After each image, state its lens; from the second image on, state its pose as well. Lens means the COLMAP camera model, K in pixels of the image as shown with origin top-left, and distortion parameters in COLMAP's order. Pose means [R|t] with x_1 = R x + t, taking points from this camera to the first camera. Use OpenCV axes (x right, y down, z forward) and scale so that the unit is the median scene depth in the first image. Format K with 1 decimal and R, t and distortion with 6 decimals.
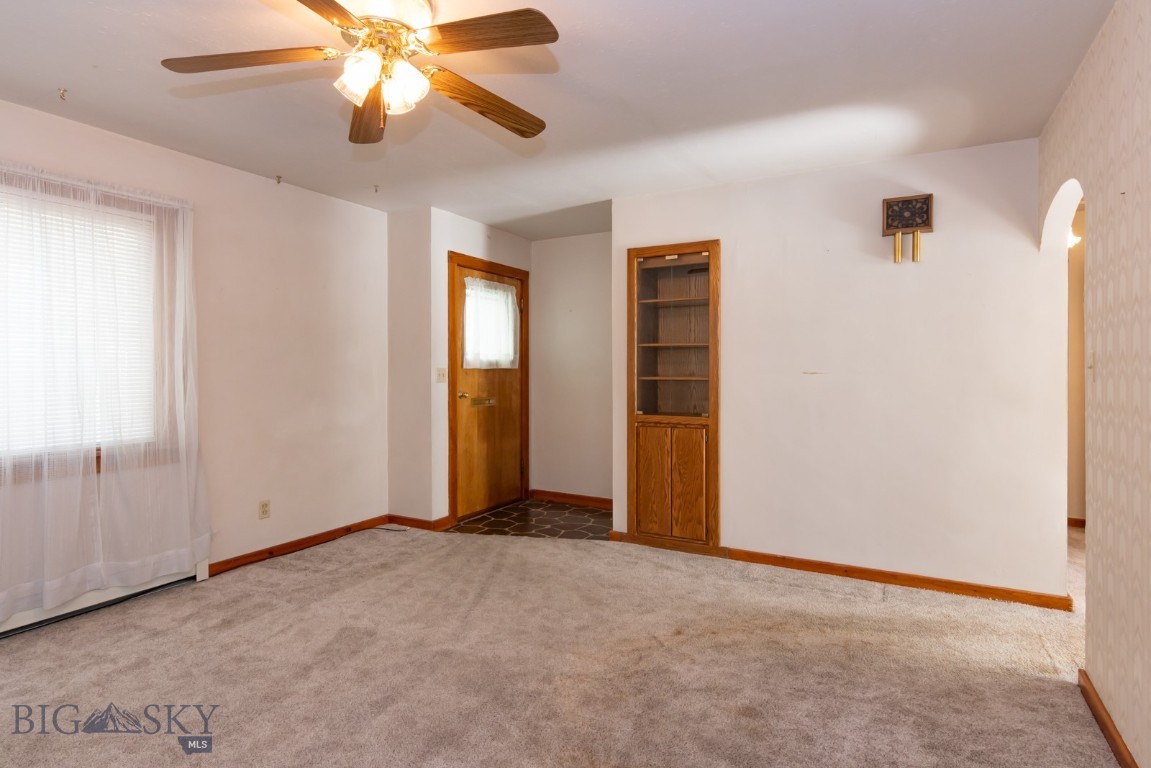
lens RADIAL K [[599.8, 0, 587.2], [0, 599.8, 373.3], [0, 0, 1]] dist [0.001357, 0.000438]
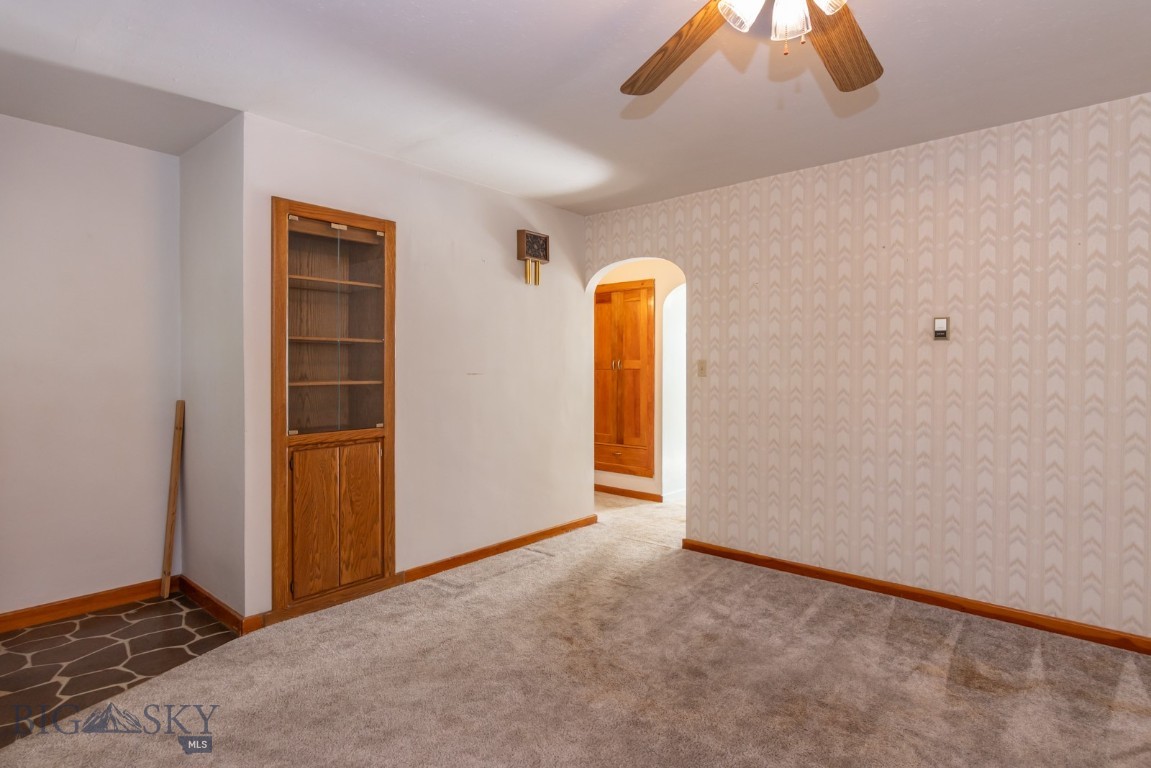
lens RADIAL K [[599.8, 0, 578.4], [0, 599.8, 373.4], [0, 0, 1]] dist [0.001357, 0.000438]
pose [[0.200488, -0.010529, 0.979640, -0.585258], [0.007638, 0.999929, 0.009184, -0.009237], [-0.979666, 0.005641, 0.200554, 0.568248]]
